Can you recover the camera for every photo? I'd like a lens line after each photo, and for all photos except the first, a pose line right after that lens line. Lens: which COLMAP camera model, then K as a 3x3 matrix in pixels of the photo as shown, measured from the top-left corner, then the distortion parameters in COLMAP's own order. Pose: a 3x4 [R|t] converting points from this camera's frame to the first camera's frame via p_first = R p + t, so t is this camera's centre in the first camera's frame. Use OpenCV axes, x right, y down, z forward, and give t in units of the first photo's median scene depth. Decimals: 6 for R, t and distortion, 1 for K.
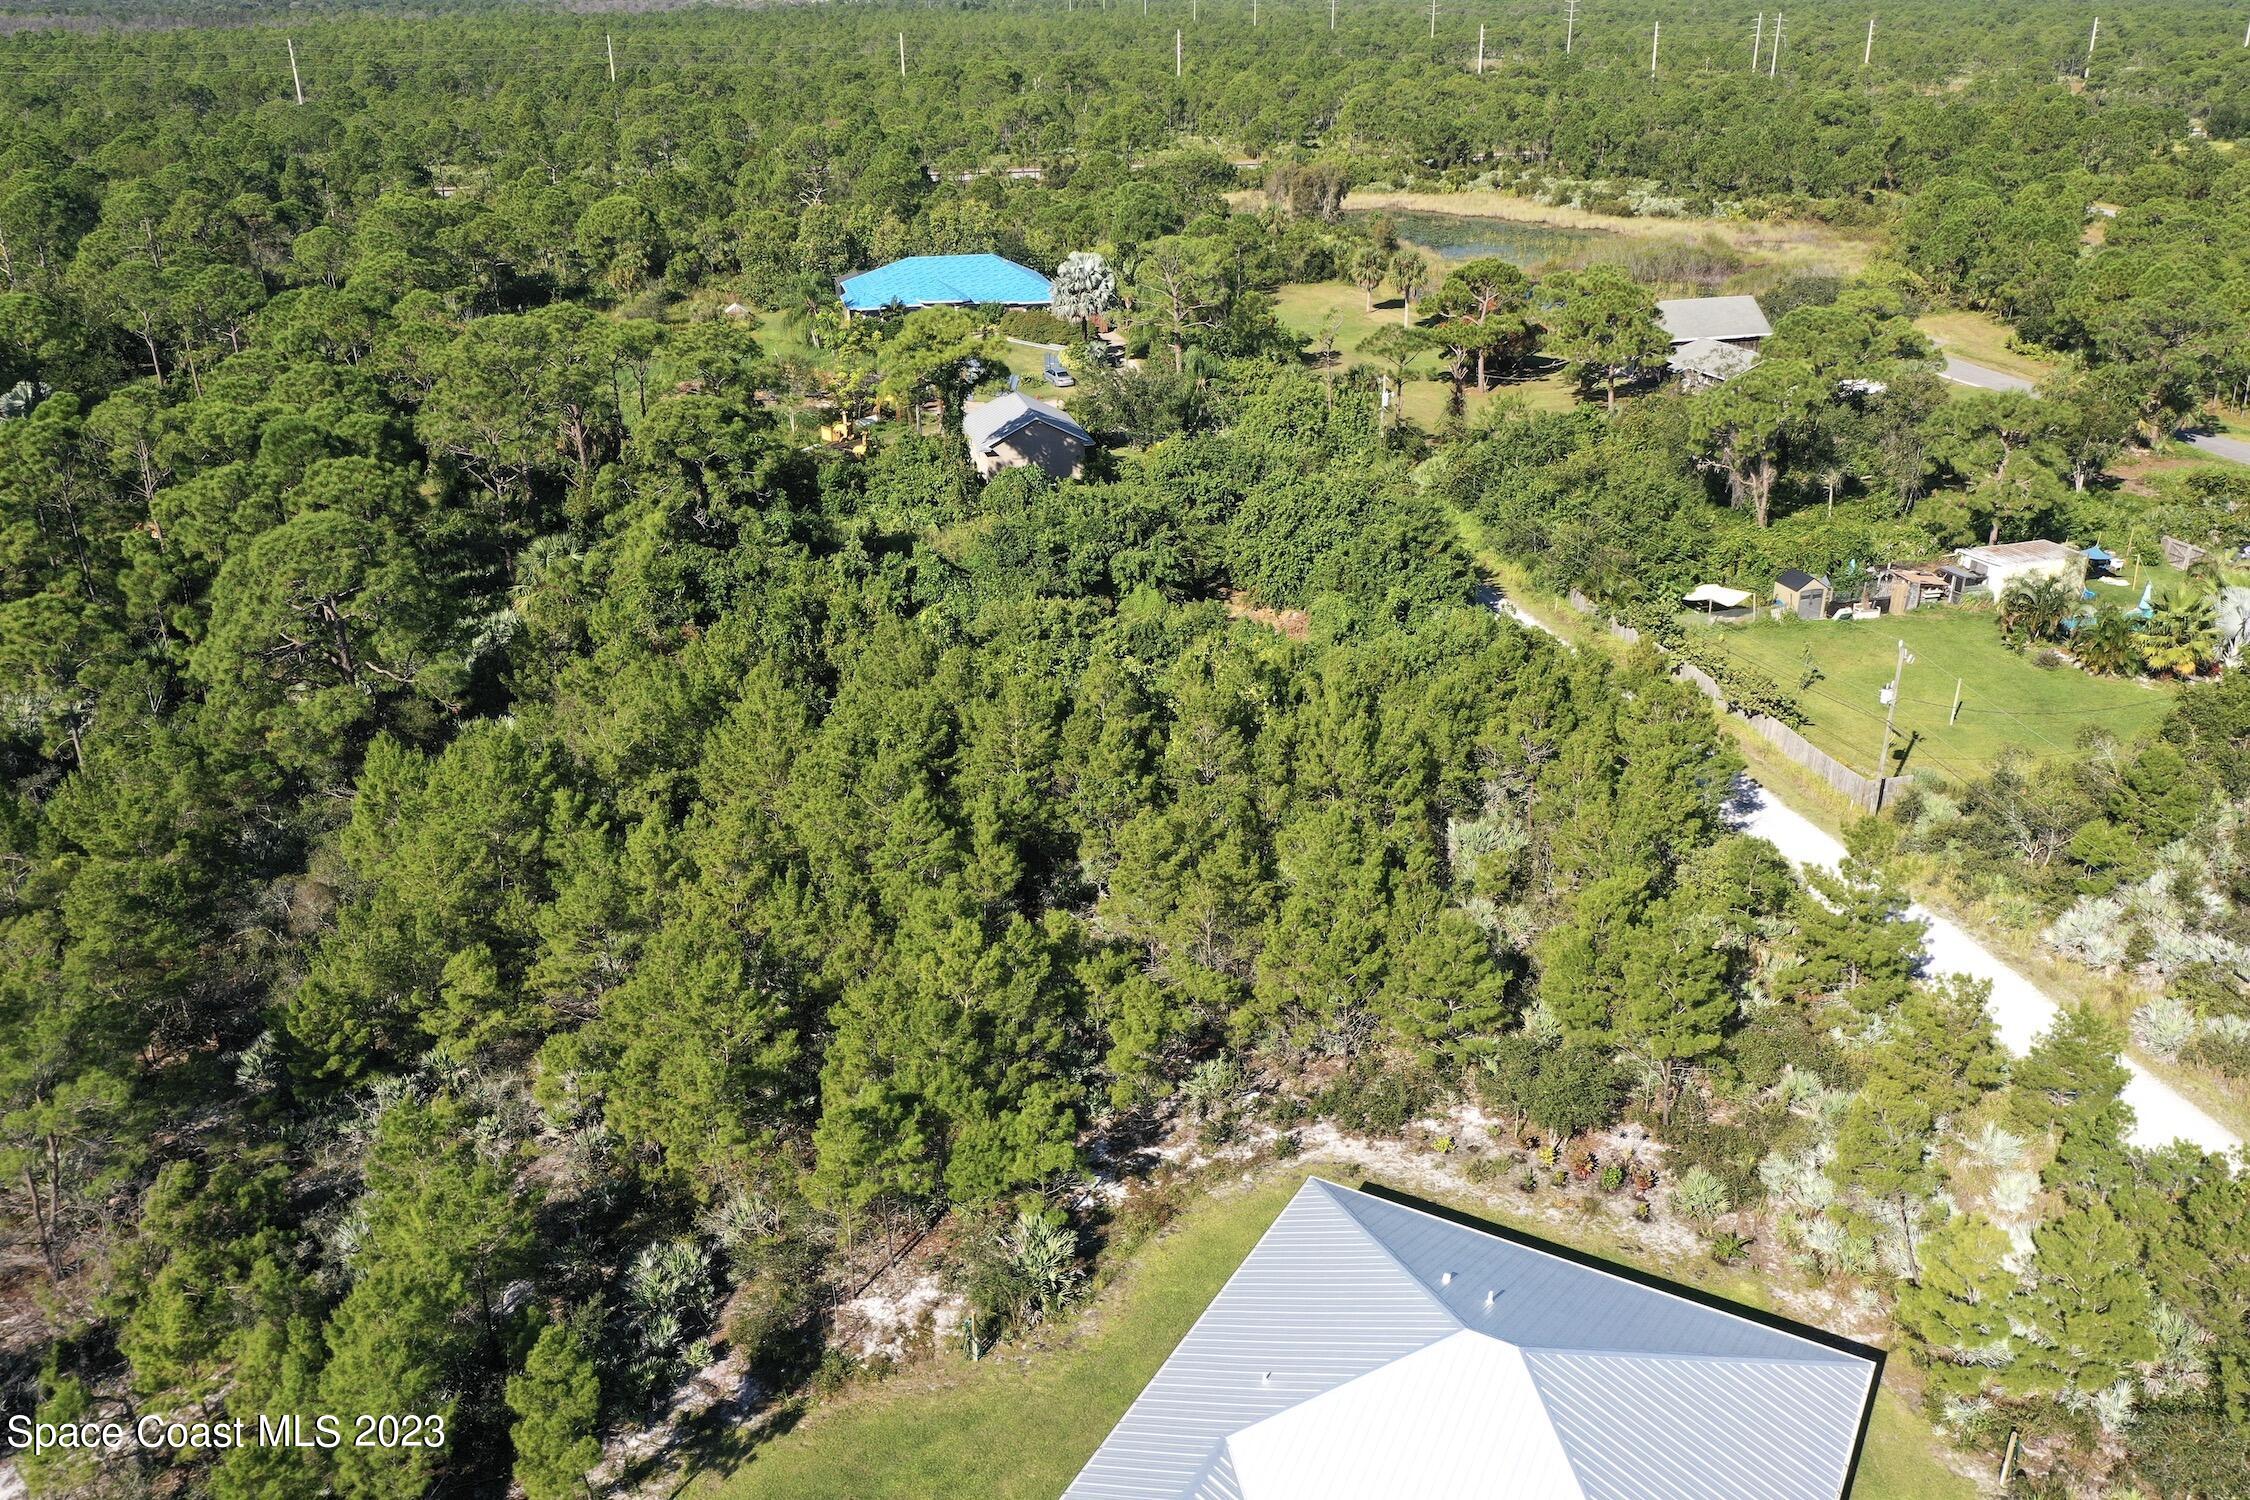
lens RADIAL K [[1784.8, 0, 1125.0], [0, 1784.8, 750.0], [0, 0, 1]] dist [0.006402, 0.005344]
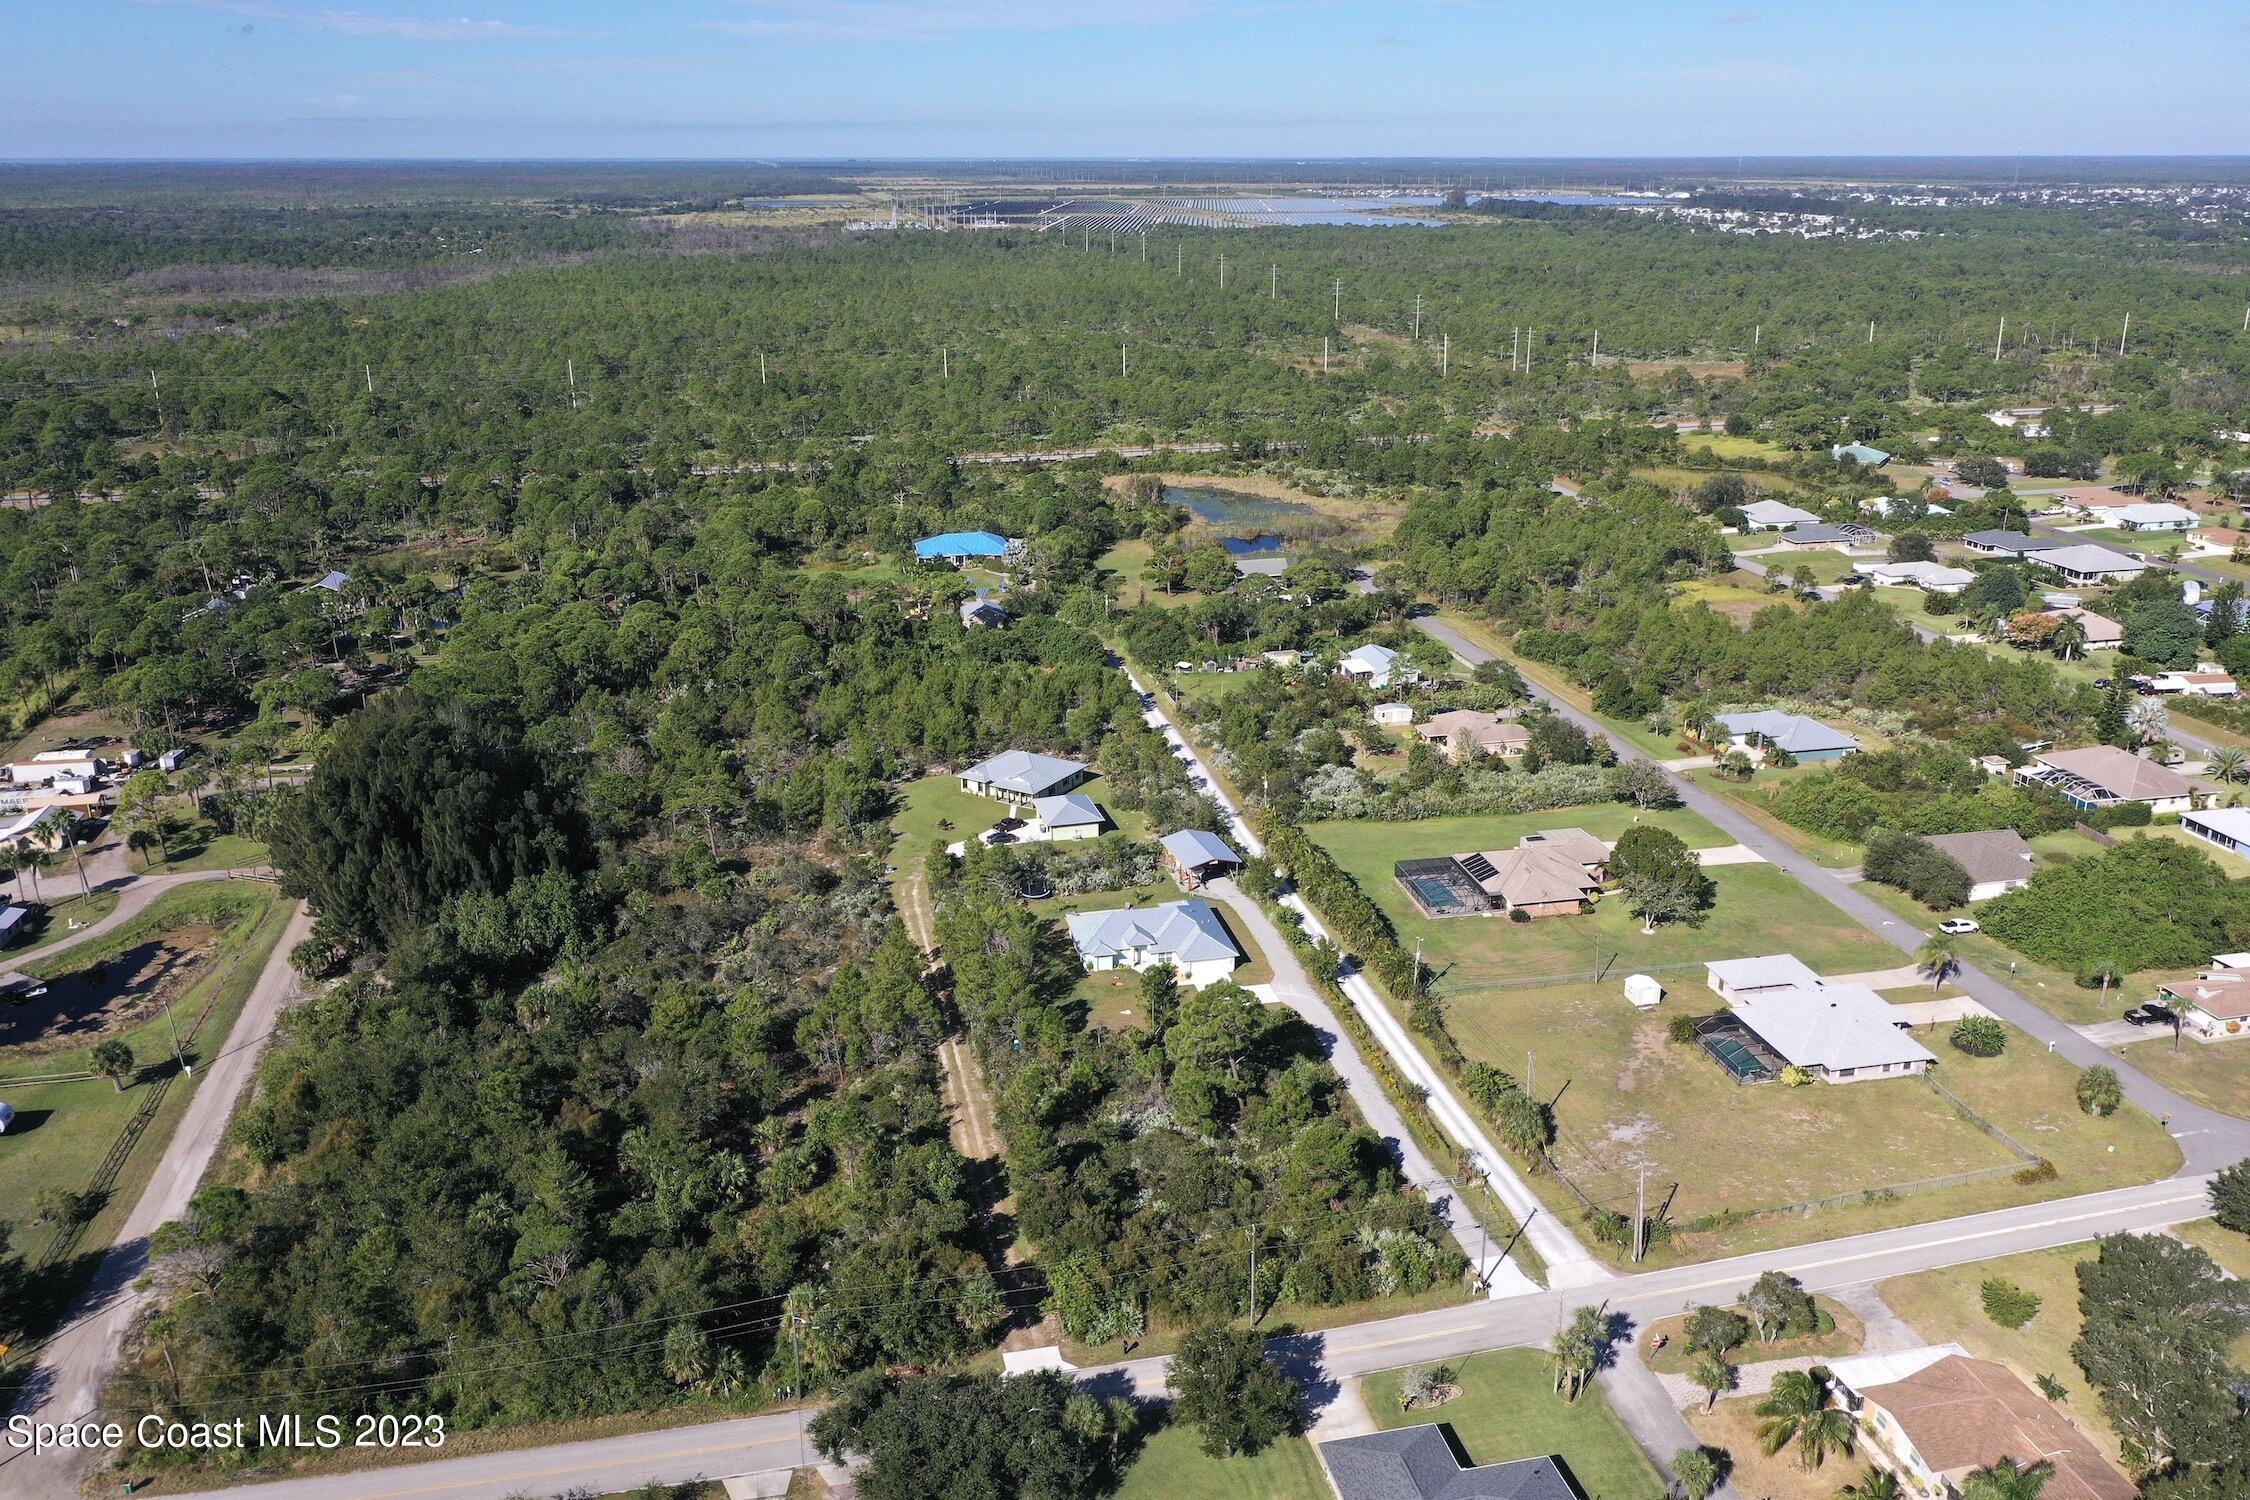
lens RADIAL K [[1784.8, 0, 1125.0], [0, 1784.8, 750.0], [0, 0, 1]] dist [0.006402, 0.005344]
pose [[0.999788, 0.009131, -0.018435, 0.241092], [-0.010668, 0.996319, -0.085061, 0.301624], [0.017590, 0.085240, 0.996205, -1.952633]]
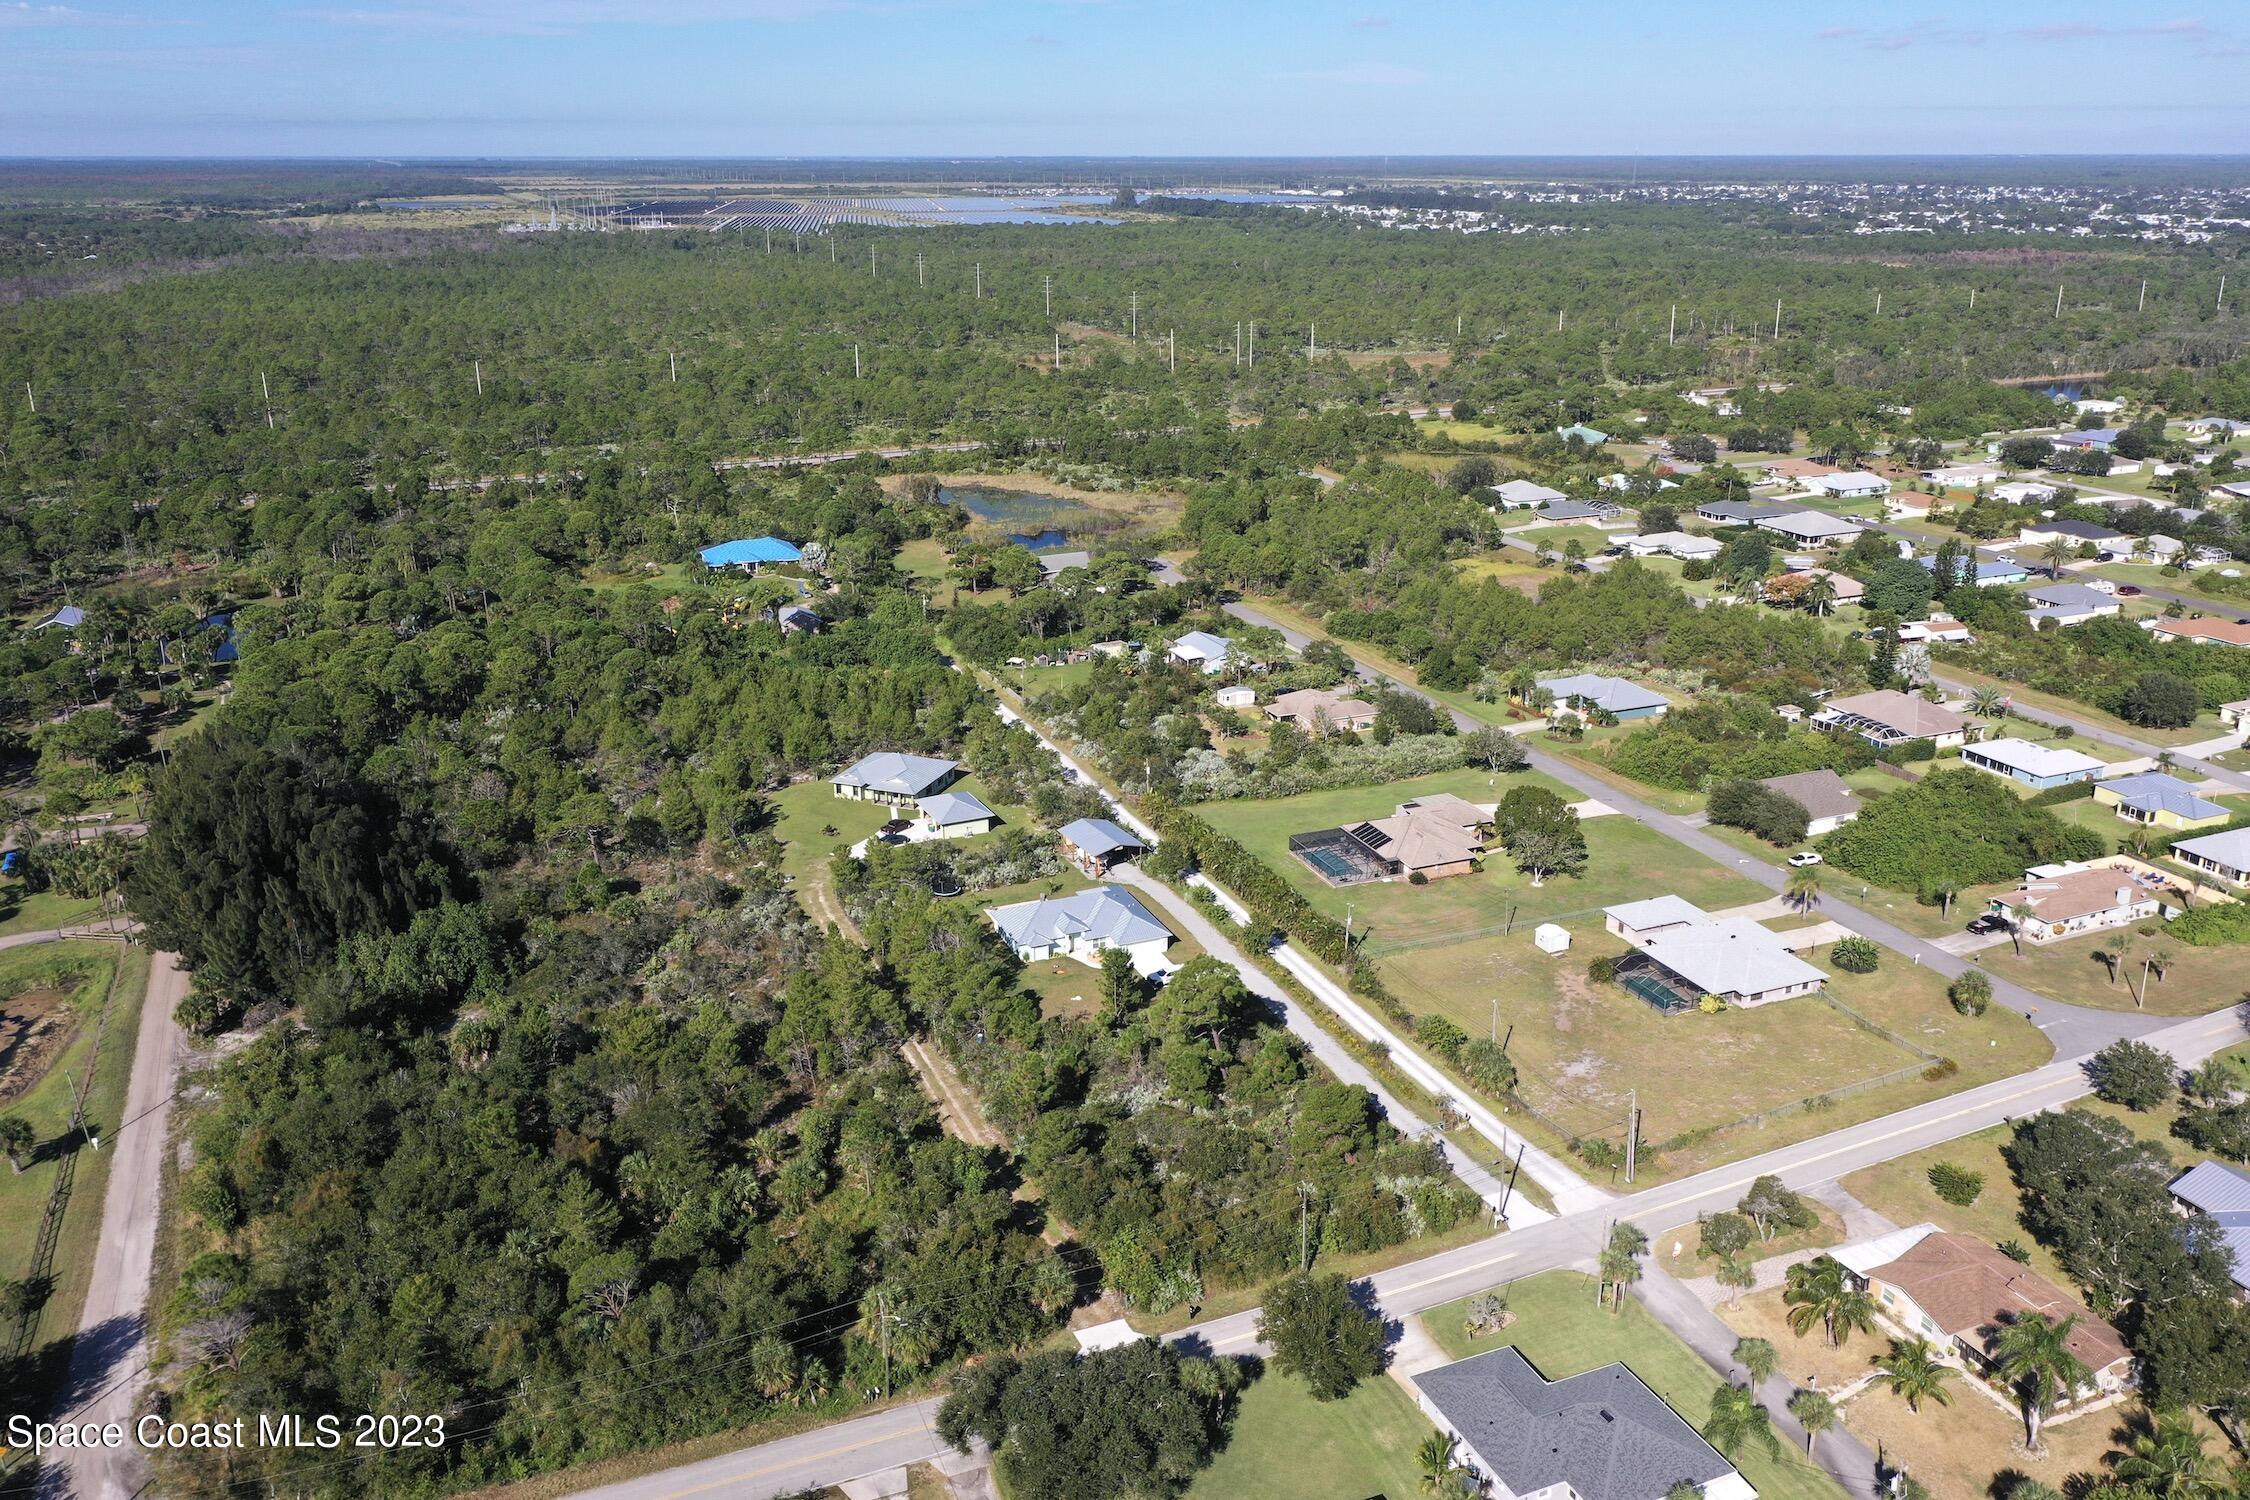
lens RADIAL K [[1798.0, 0, 1125.0], [0, 1798.0, 750.0], [0, 0, 1]] dist [0.006613, 0.004589]
pose [[0.986480, -0.049067, 0.156364, -0.000806], [0.062496, 0.994658, -0.082155, 0.313068], [-0.151498, 0.090816, 0.984277, -1.972468]]
